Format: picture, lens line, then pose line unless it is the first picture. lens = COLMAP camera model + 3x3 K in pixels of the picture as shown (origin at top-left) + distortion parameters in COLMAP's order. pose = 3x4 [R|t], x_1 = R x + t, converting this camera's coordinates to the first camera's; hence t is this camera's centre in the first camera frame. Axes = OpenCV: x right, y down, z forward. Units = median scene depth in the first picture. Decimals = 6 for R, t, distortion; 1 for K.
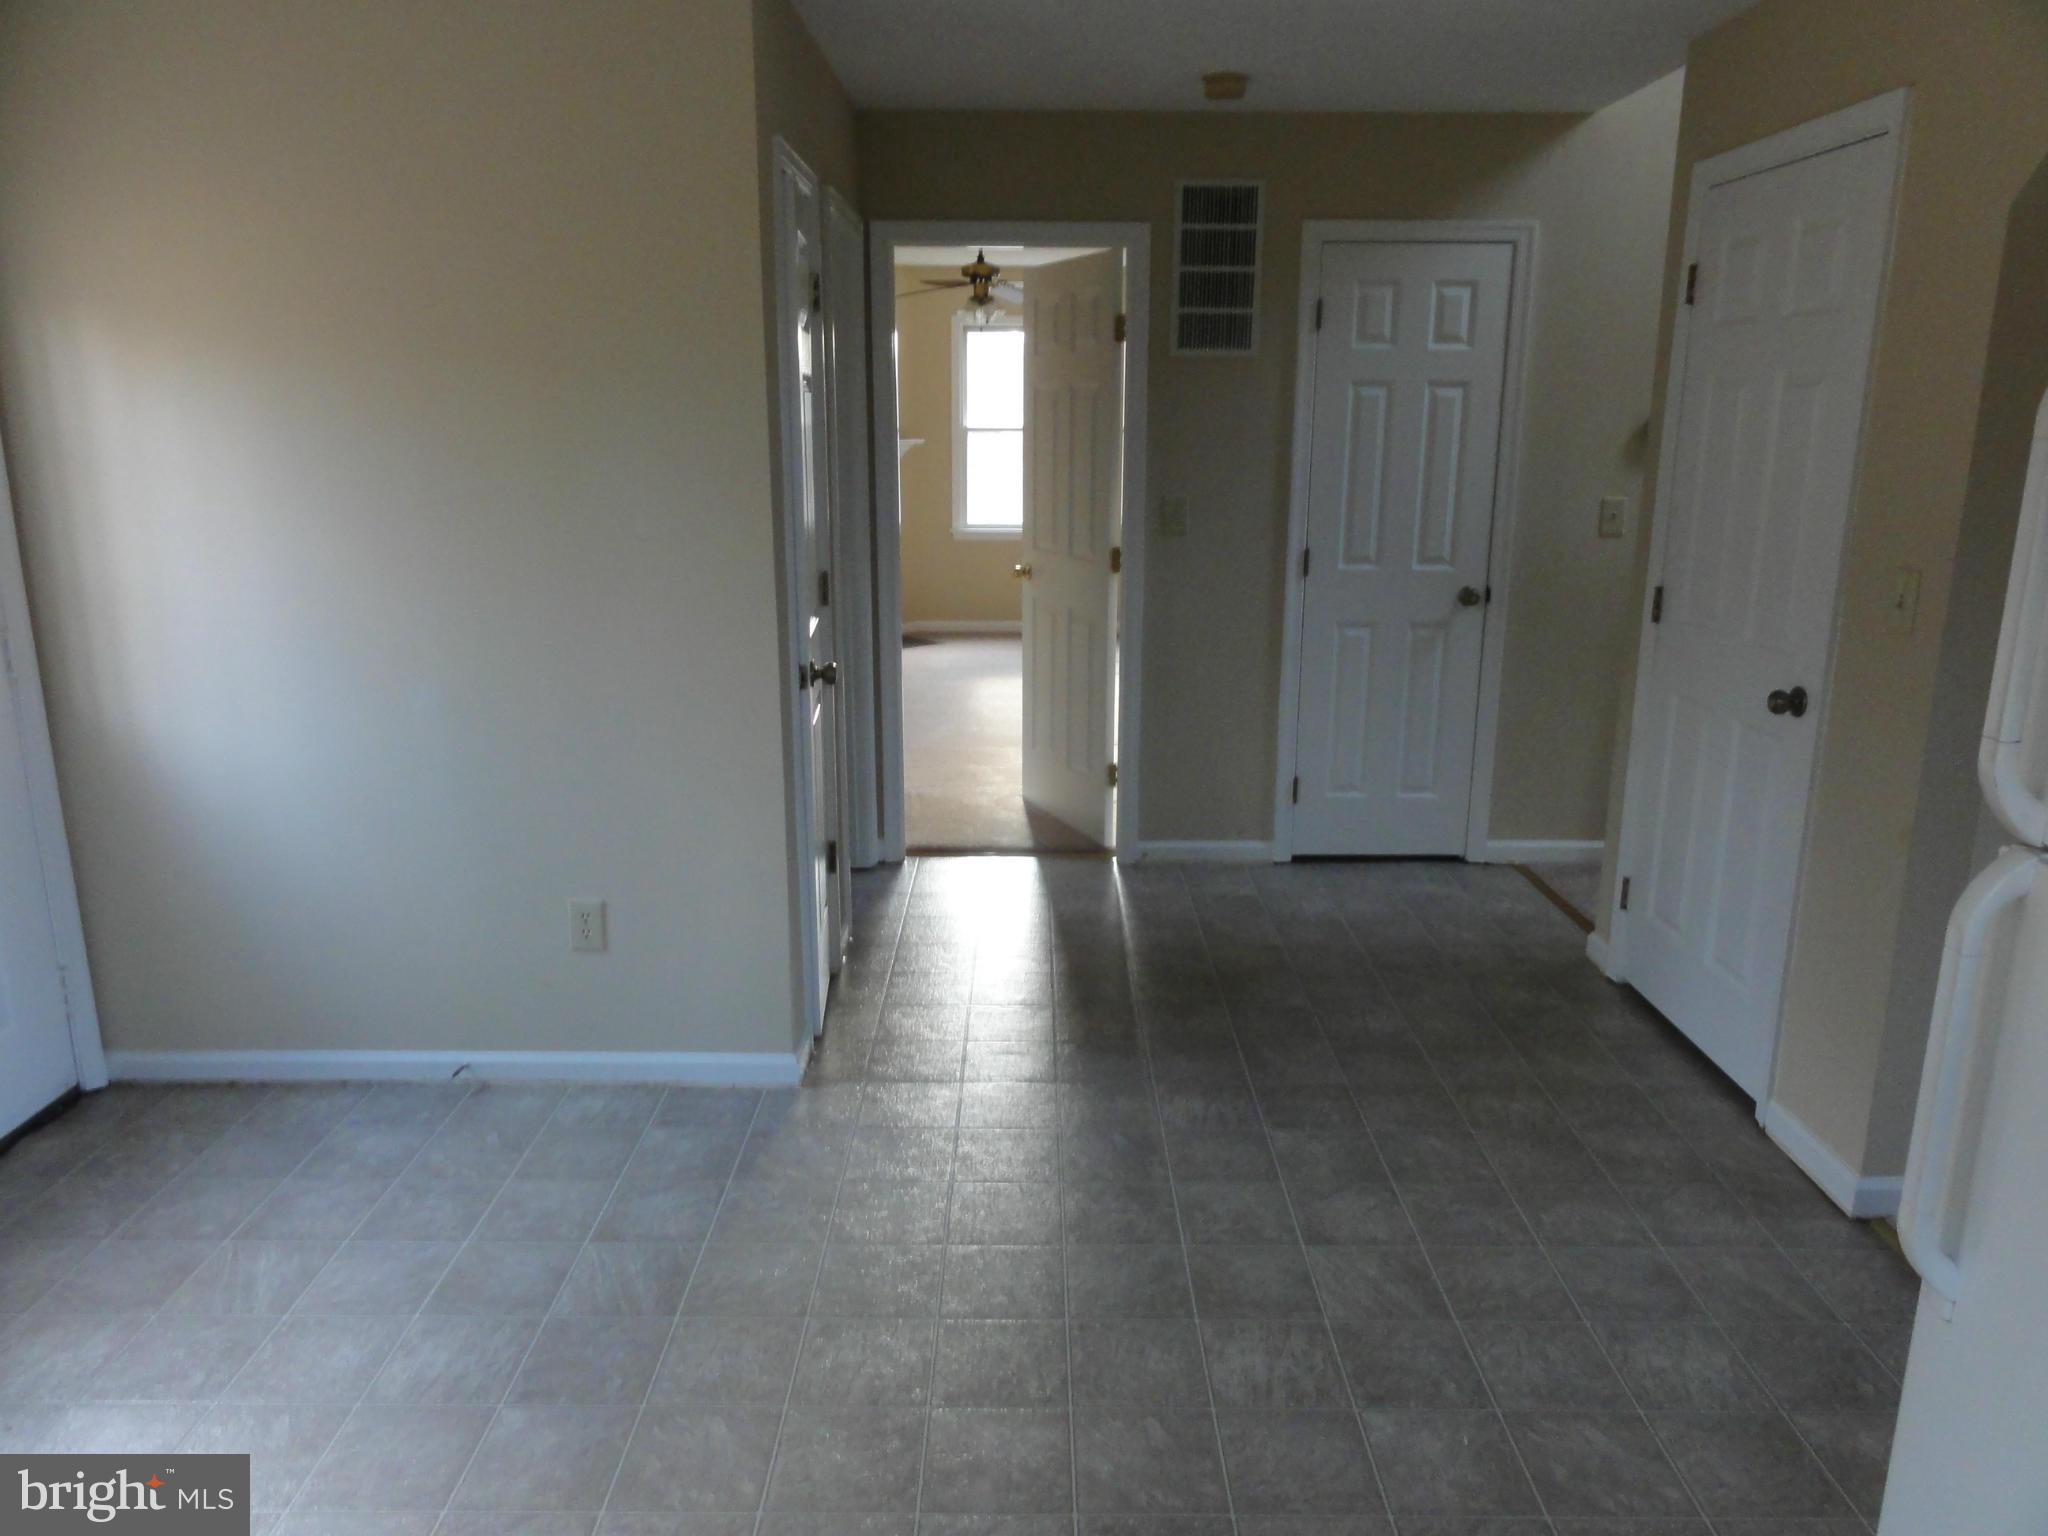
lens RADIAL K [[1453.5, 0, 1024.0], [0, 1453.5, 768.0], [0, 0, 1]] dist [-0.003317, -0.001884]
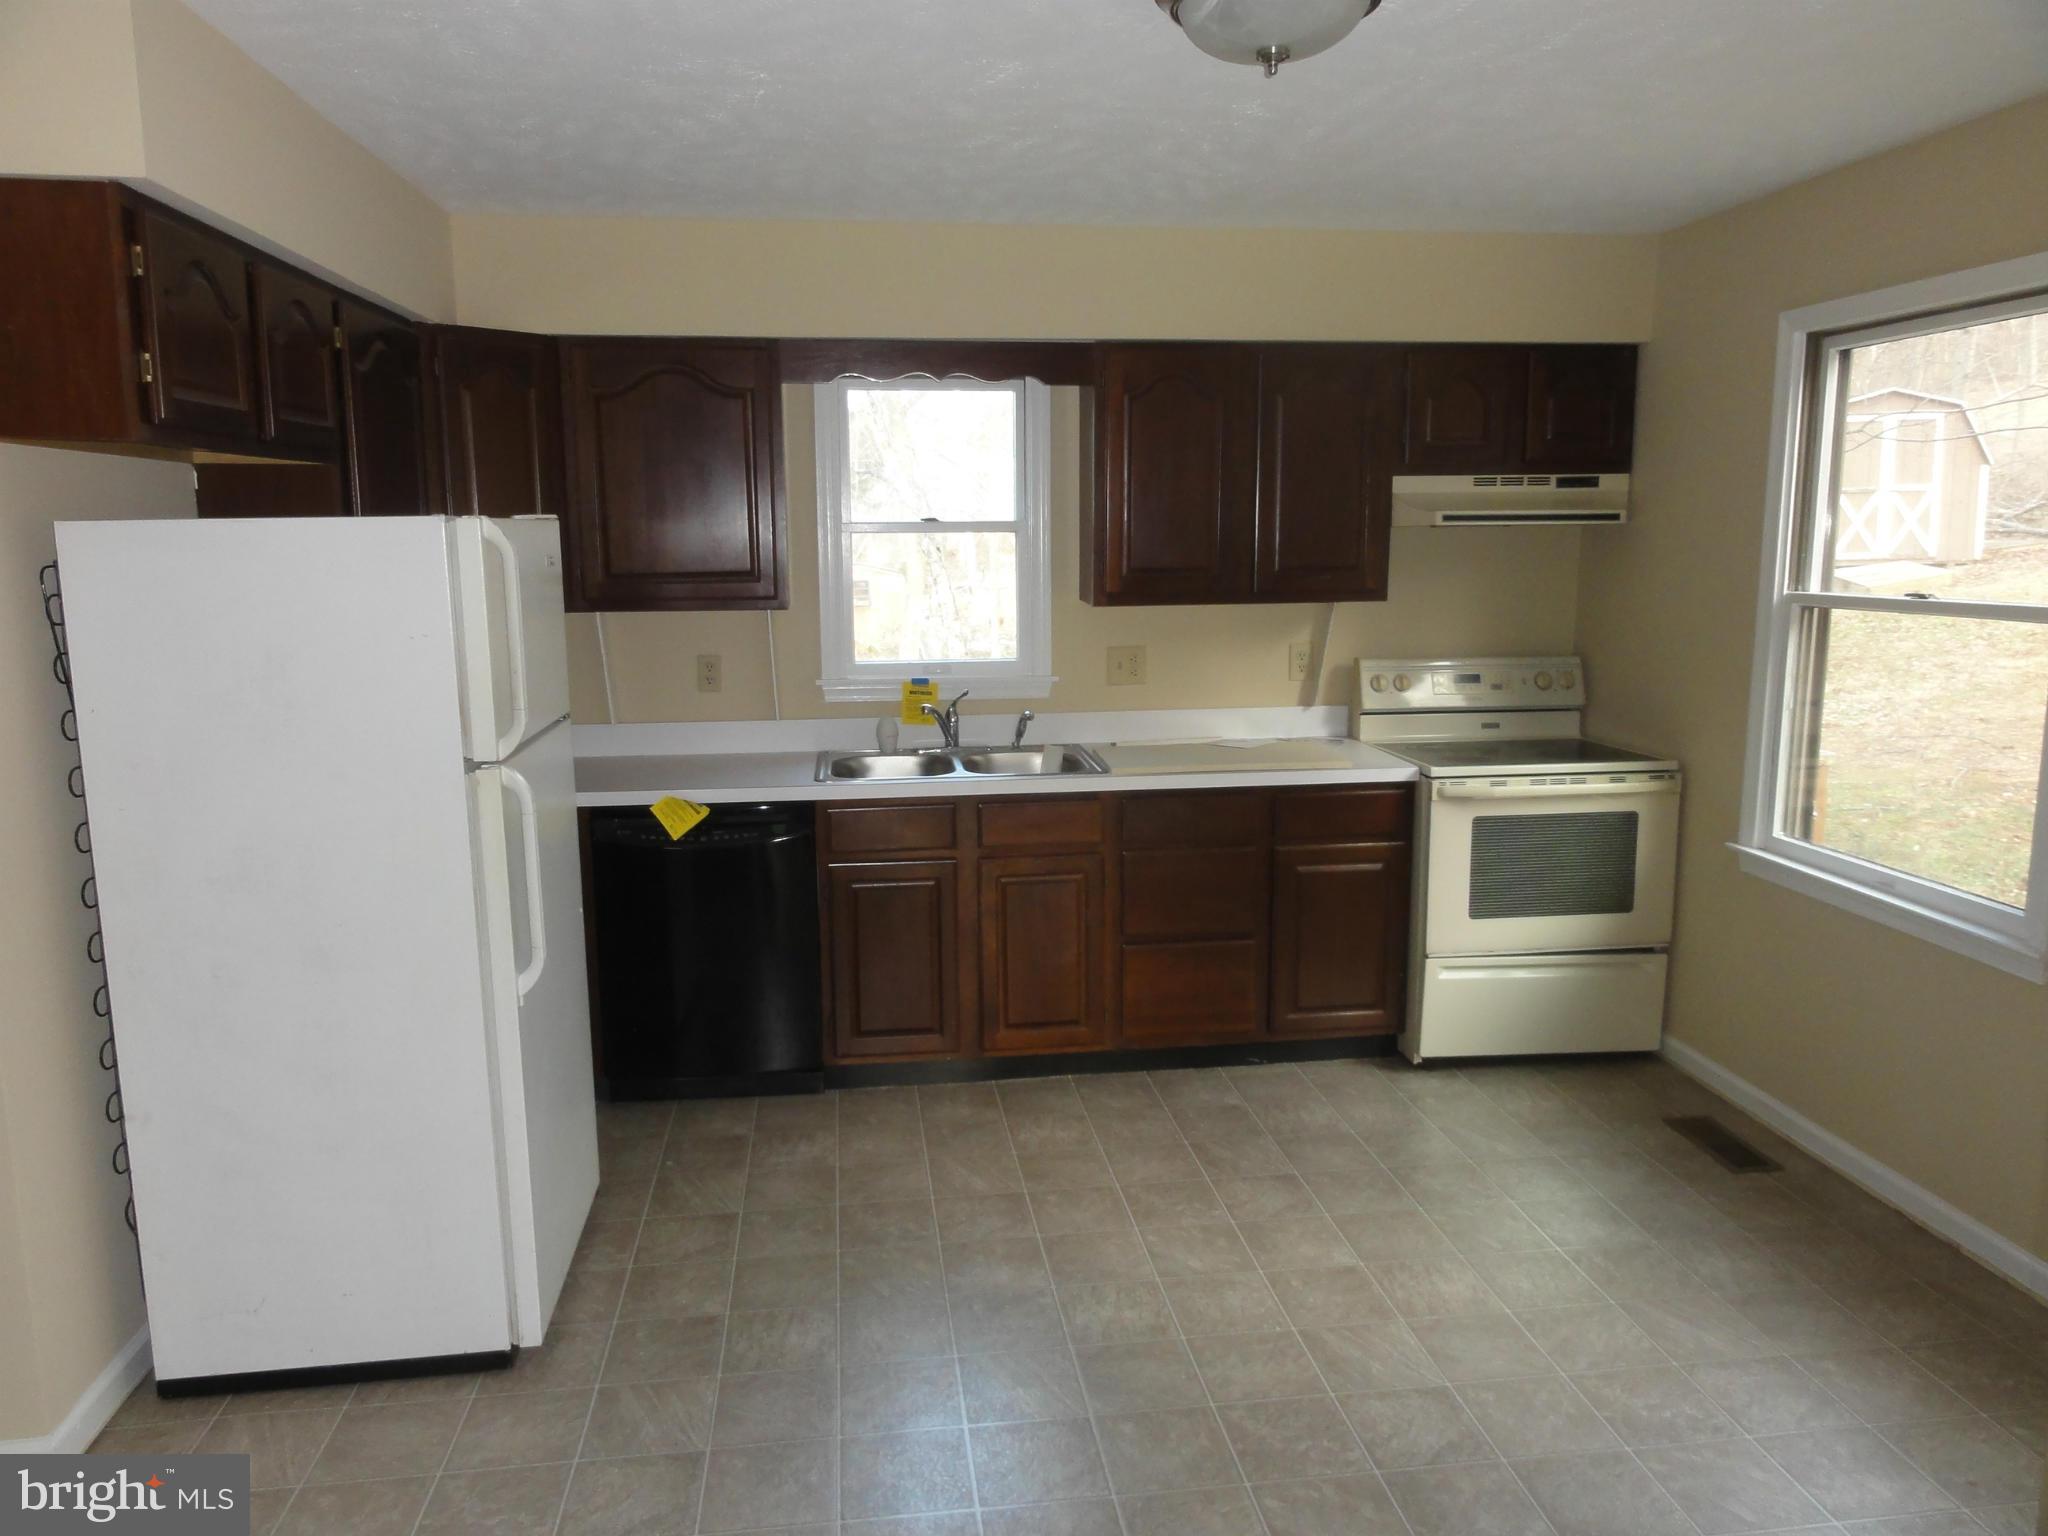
lens RADIAL K [[1453.5, 0, 1024.0], [0, 1453.5, 768.0], [0, 0, 1]] dist [-0.003317, -0.001884]
pose [[-0.991177, 0.026959, -0.129777, 0.663013], [-0.028194, 0.913808, 0.405168, -0.497135], [0.129514, 0.405252, -0.904985, 1.878207]]
